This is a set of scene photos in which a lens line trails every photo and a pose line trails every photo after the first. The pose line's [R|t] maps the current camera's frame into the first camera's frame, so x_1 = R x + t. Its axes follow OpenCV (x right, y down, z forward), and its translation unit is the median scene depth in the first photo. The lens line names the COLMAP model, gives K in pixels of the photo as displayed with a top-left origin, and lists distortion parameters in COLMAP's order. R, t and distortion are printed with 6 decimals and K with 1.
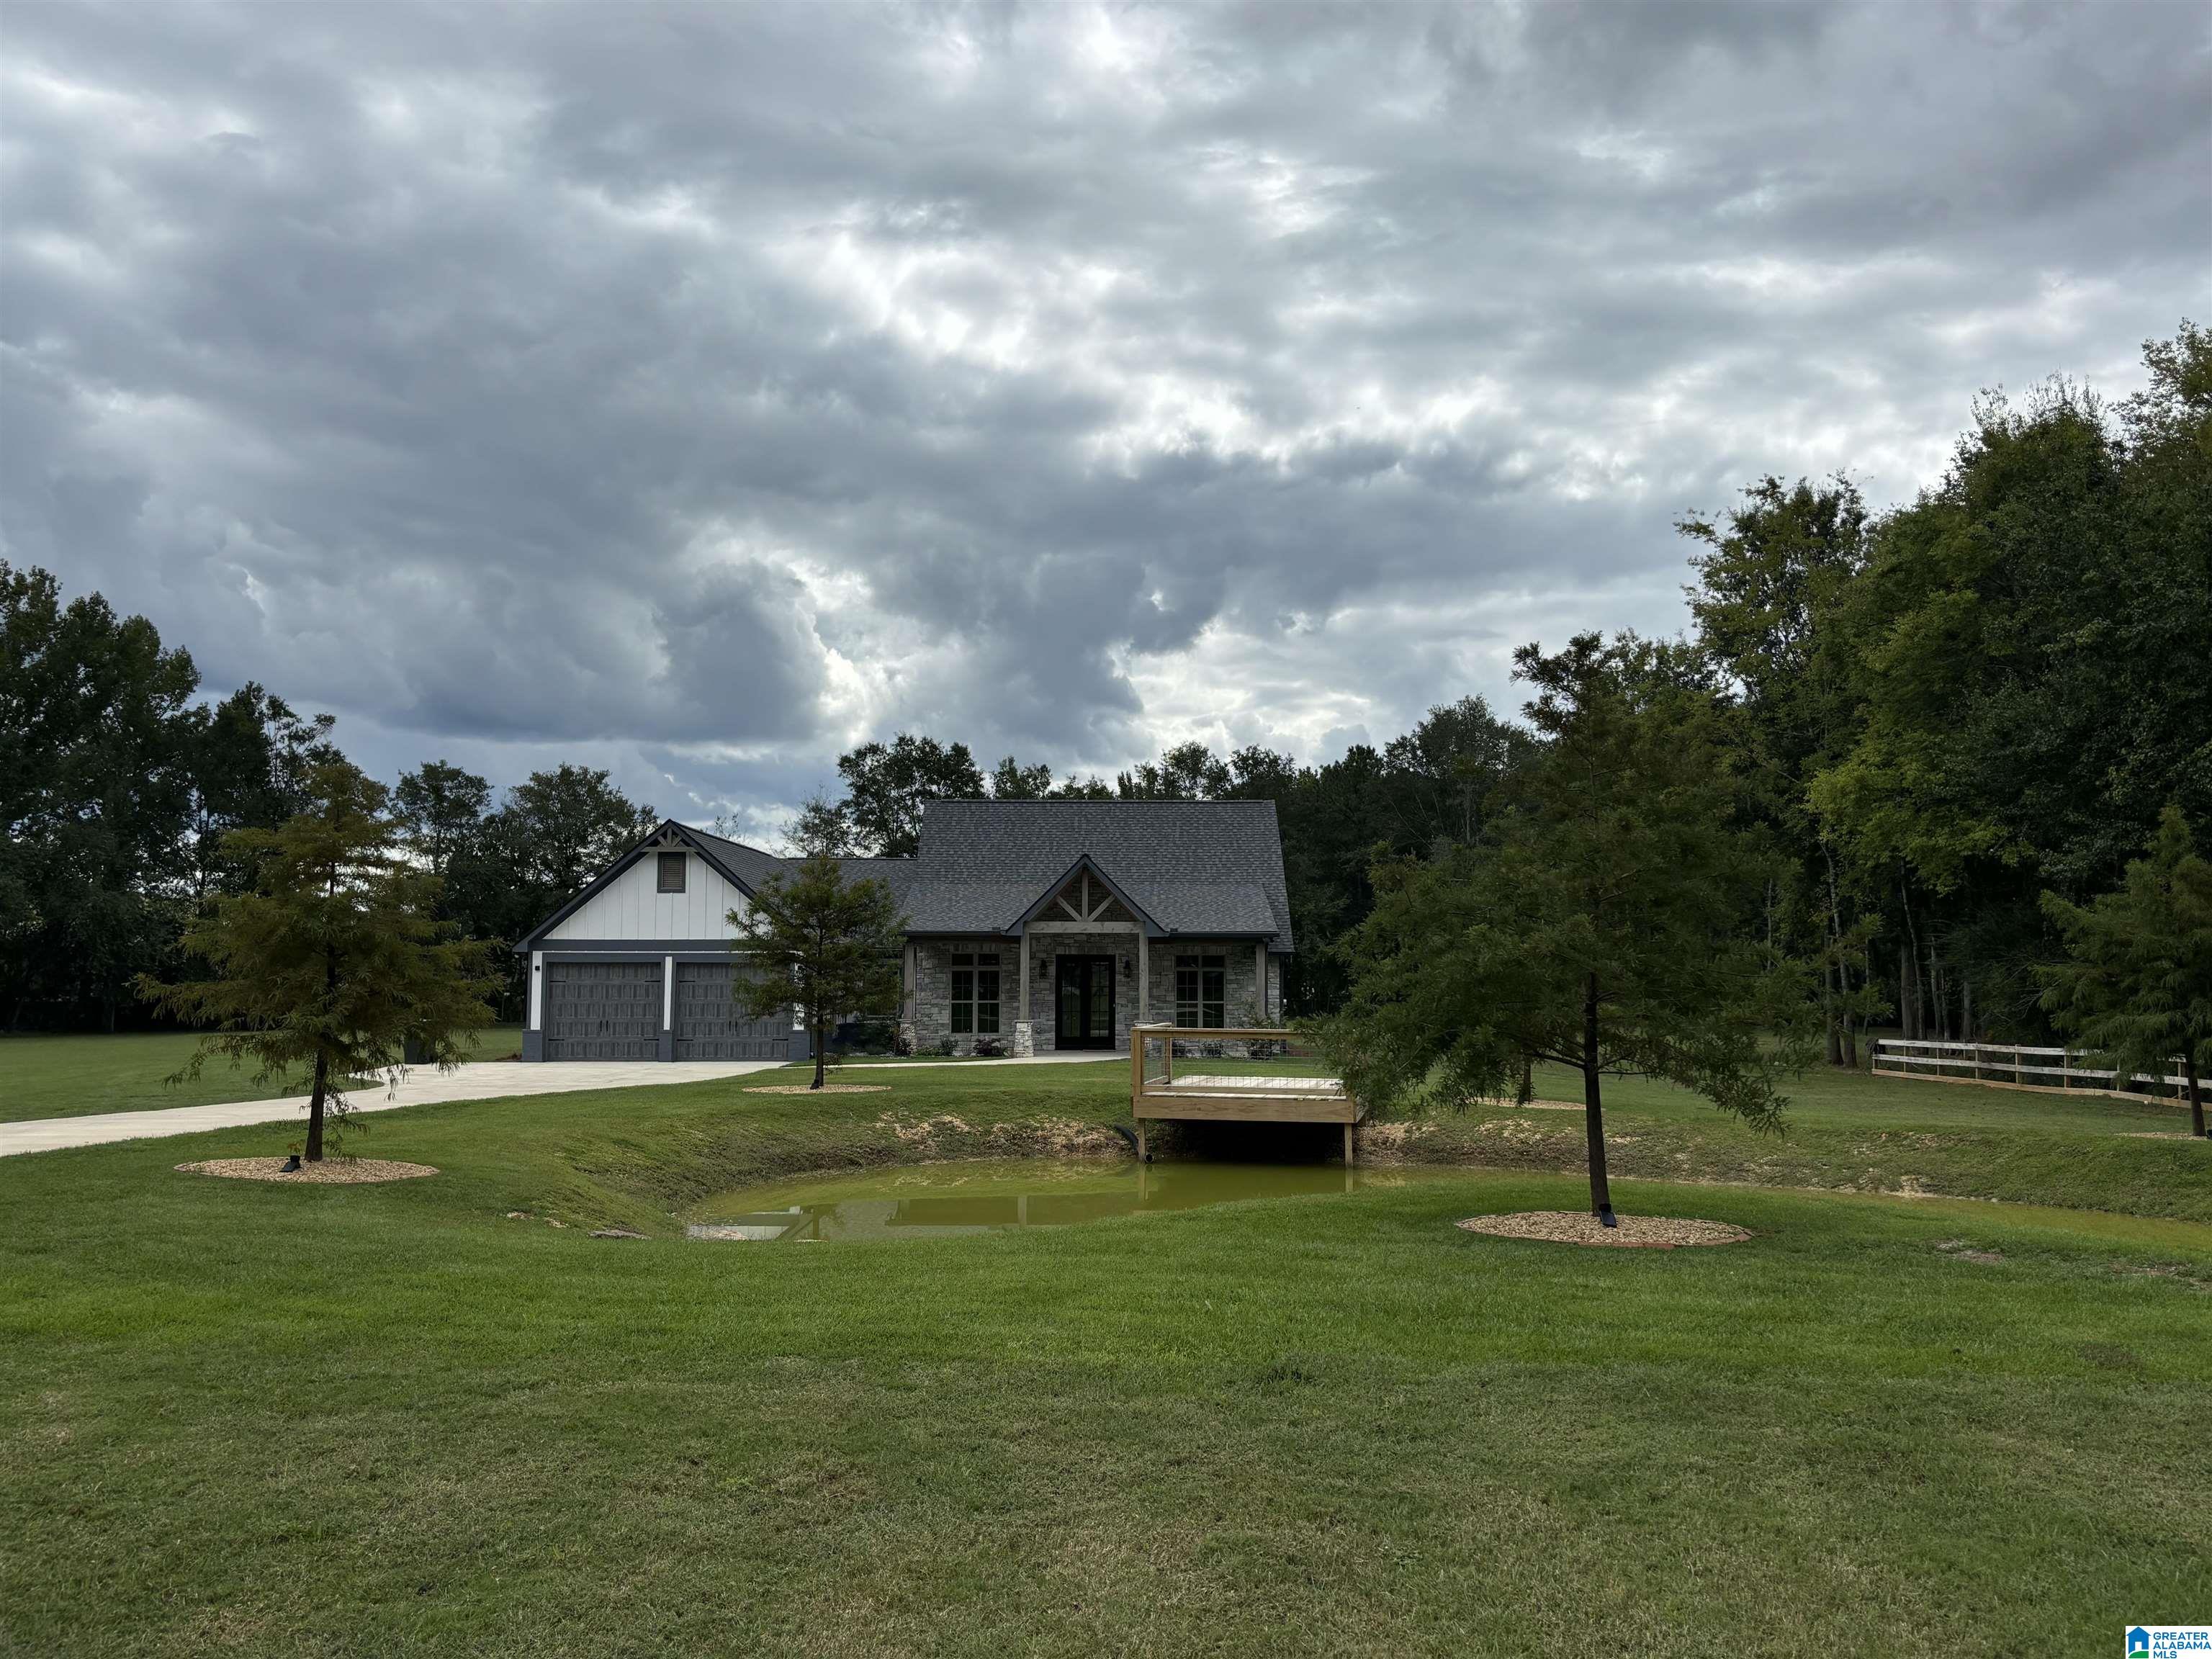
lens RADIAL K [[1516.2, 0, 1176.4], [0, 1516.2, 825.6], [0, 0, 1]] dist [0.024281, 0.000595]
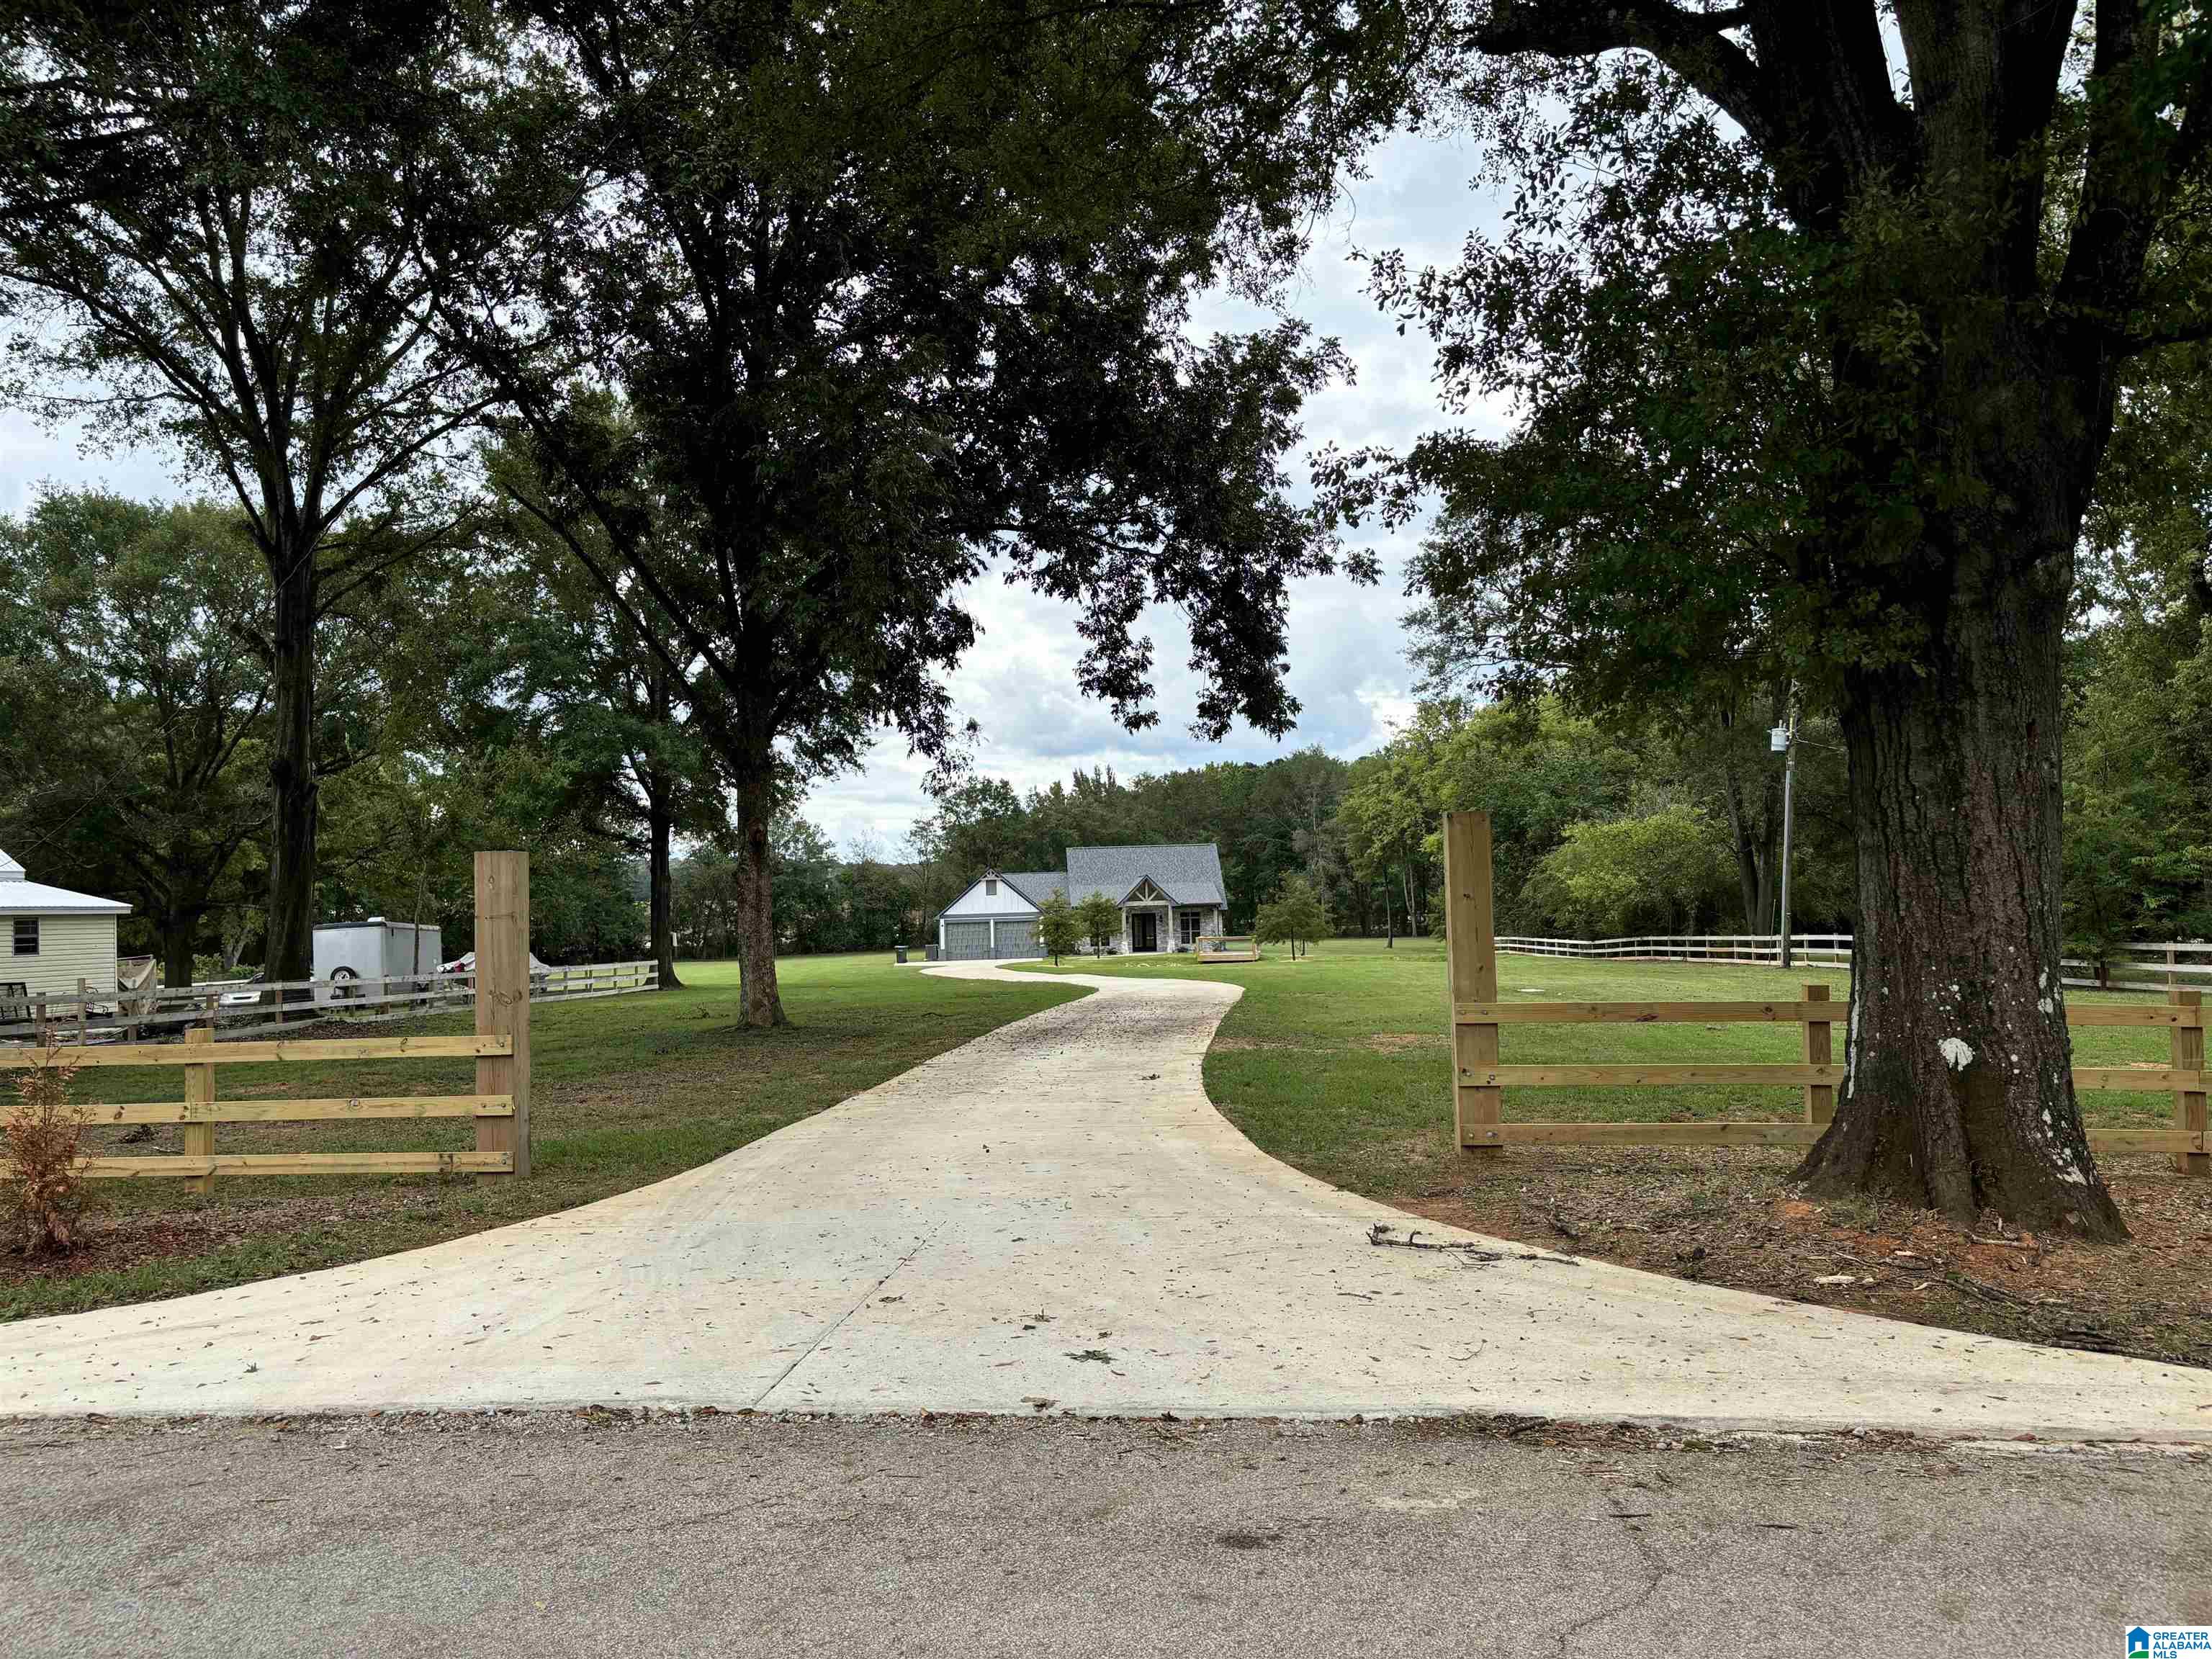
lens RADIAL K [[1673.9, 0, 1103.2], [0, 1673.9, 855.7], [0, 0, 1]] dist [0.083125, -0.129364]
pose [[0.998990, -0.029003, 0.034318, -0.215383], [0.026586, 0.997270, 0.068892, -0.197307], [-0.036223, -0.067910, 0.997034, -1.700970]]
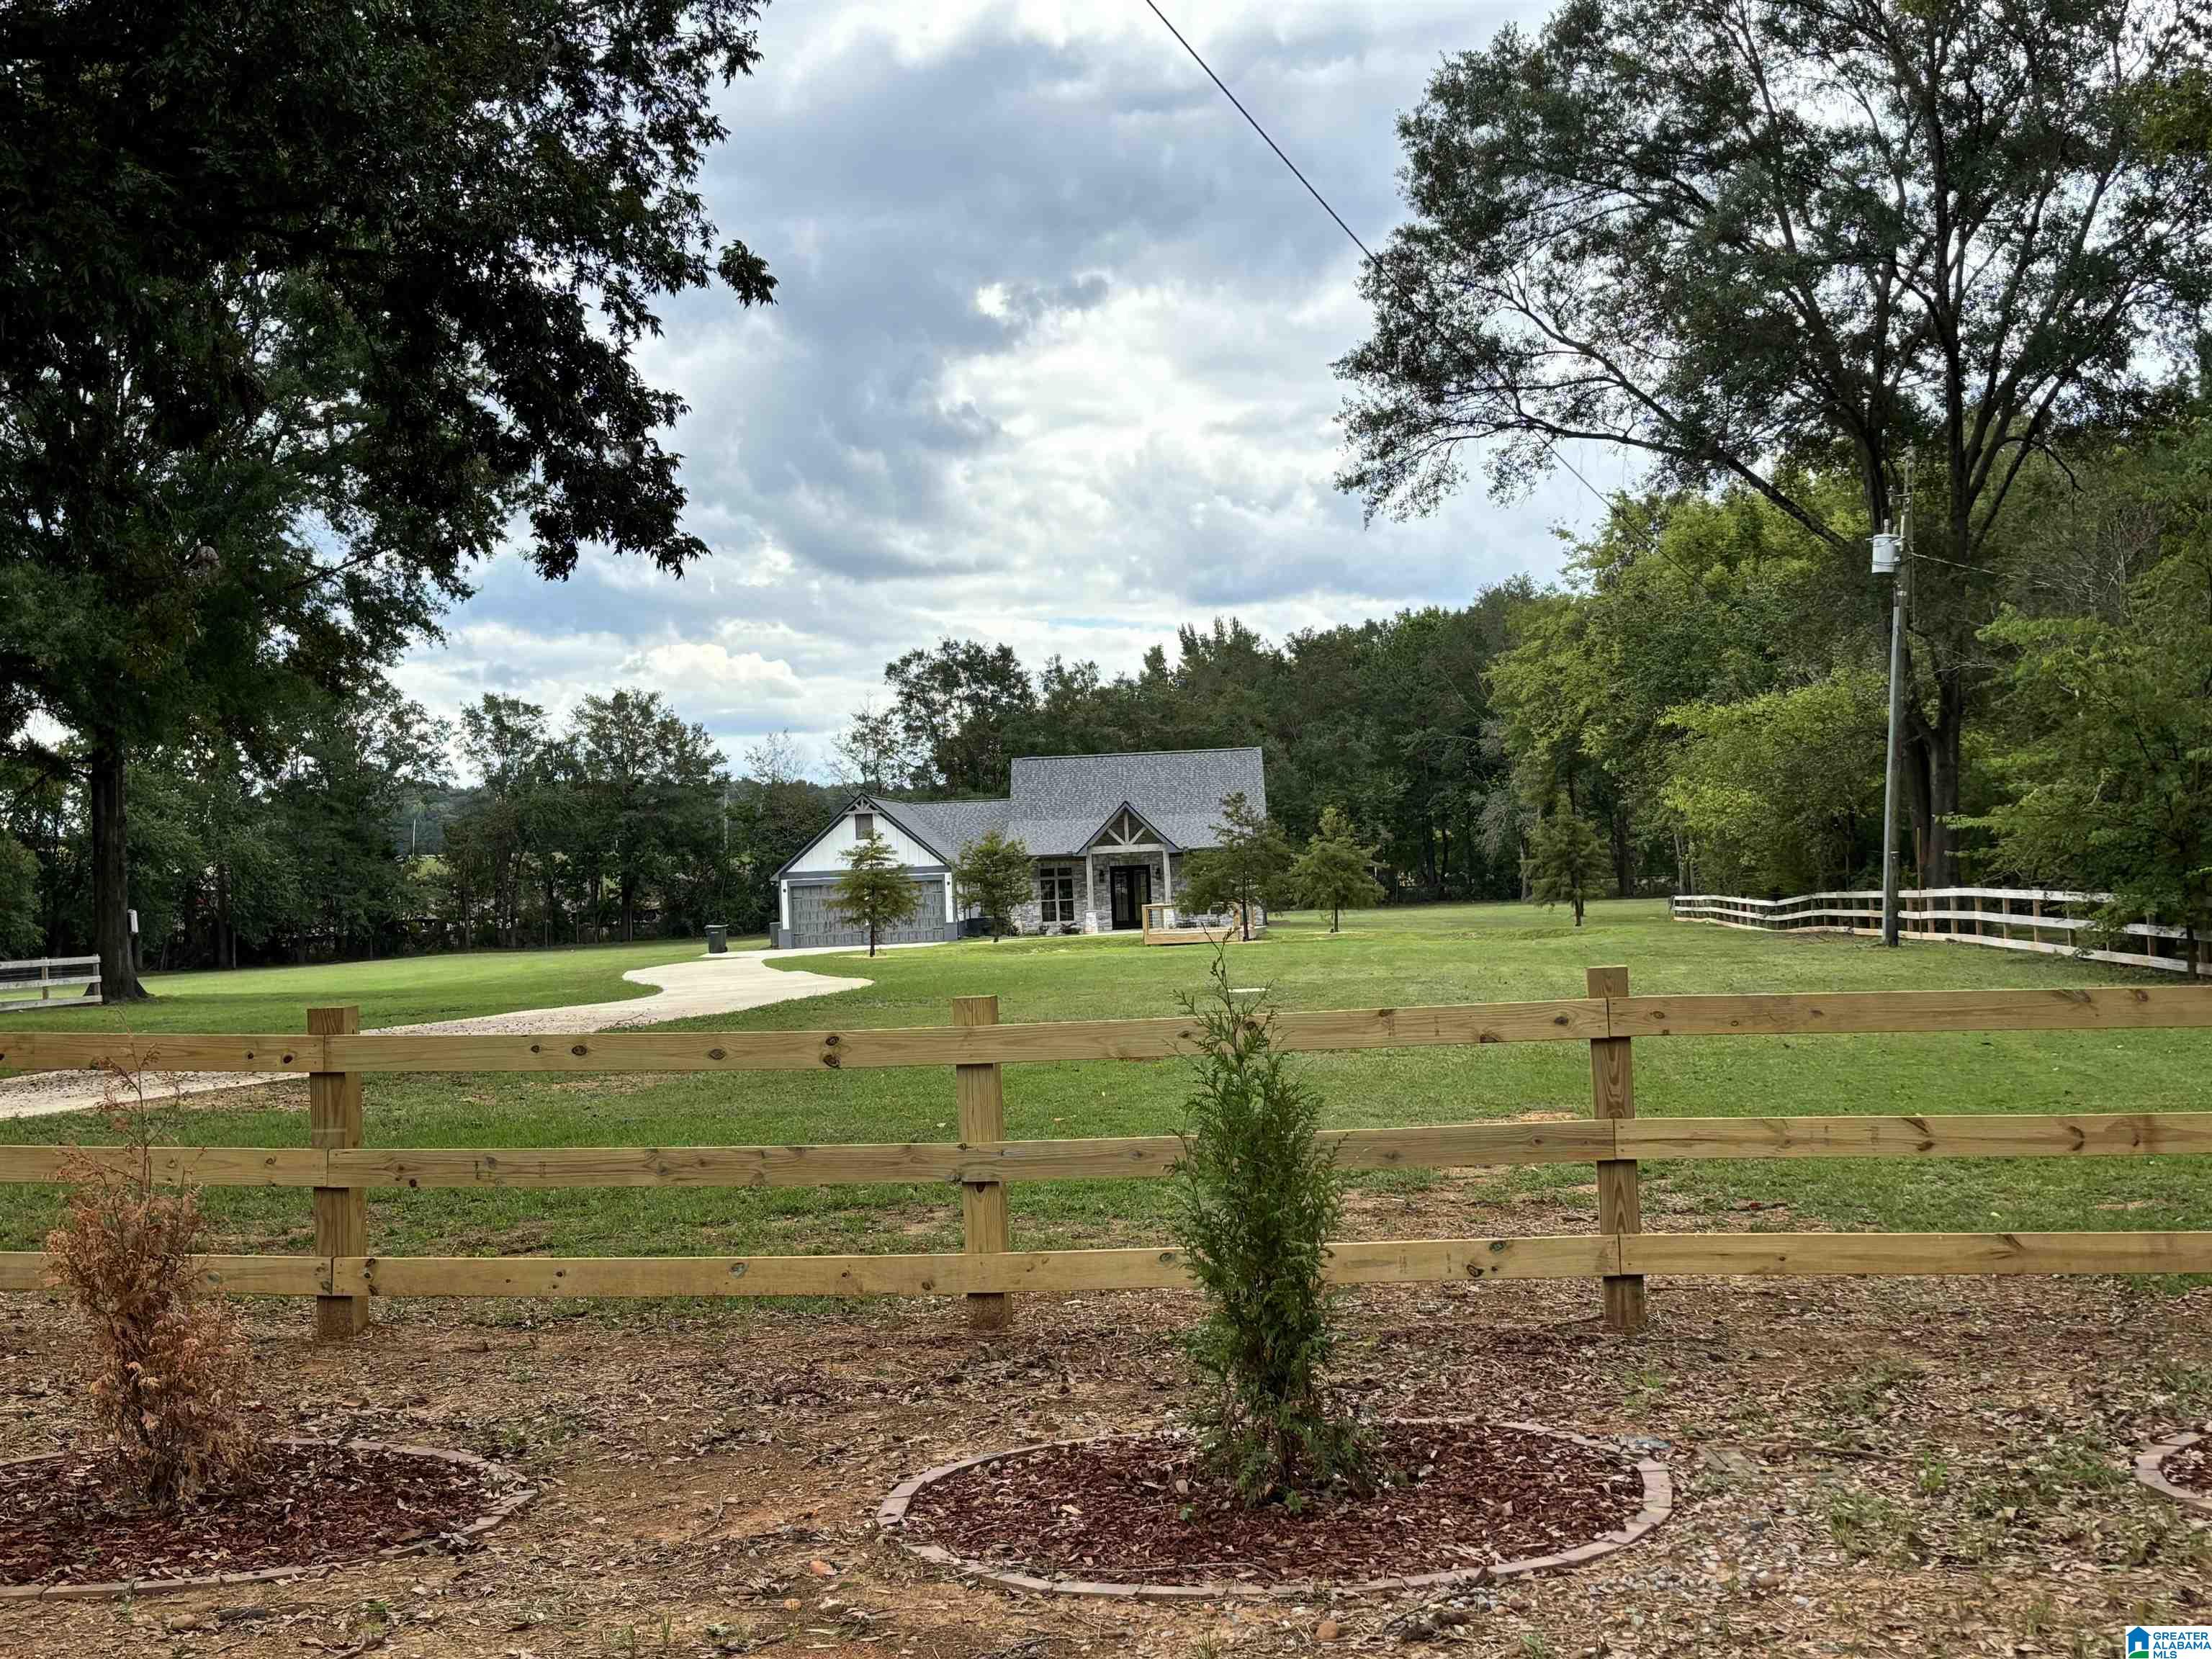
lens RADIAL K [[2764.0, 0, 1228.6], [0, 2764.0, 831.6], [0, 0, 1]] dist [0.000883, -0.006498]
pose [[0.998155, -0.045027, -0.040722, 0.146639], [0.048497, 0.994881, 0.088659, -0.180919], [0.036521, -0.090471, 0.995229, -1.665629]]
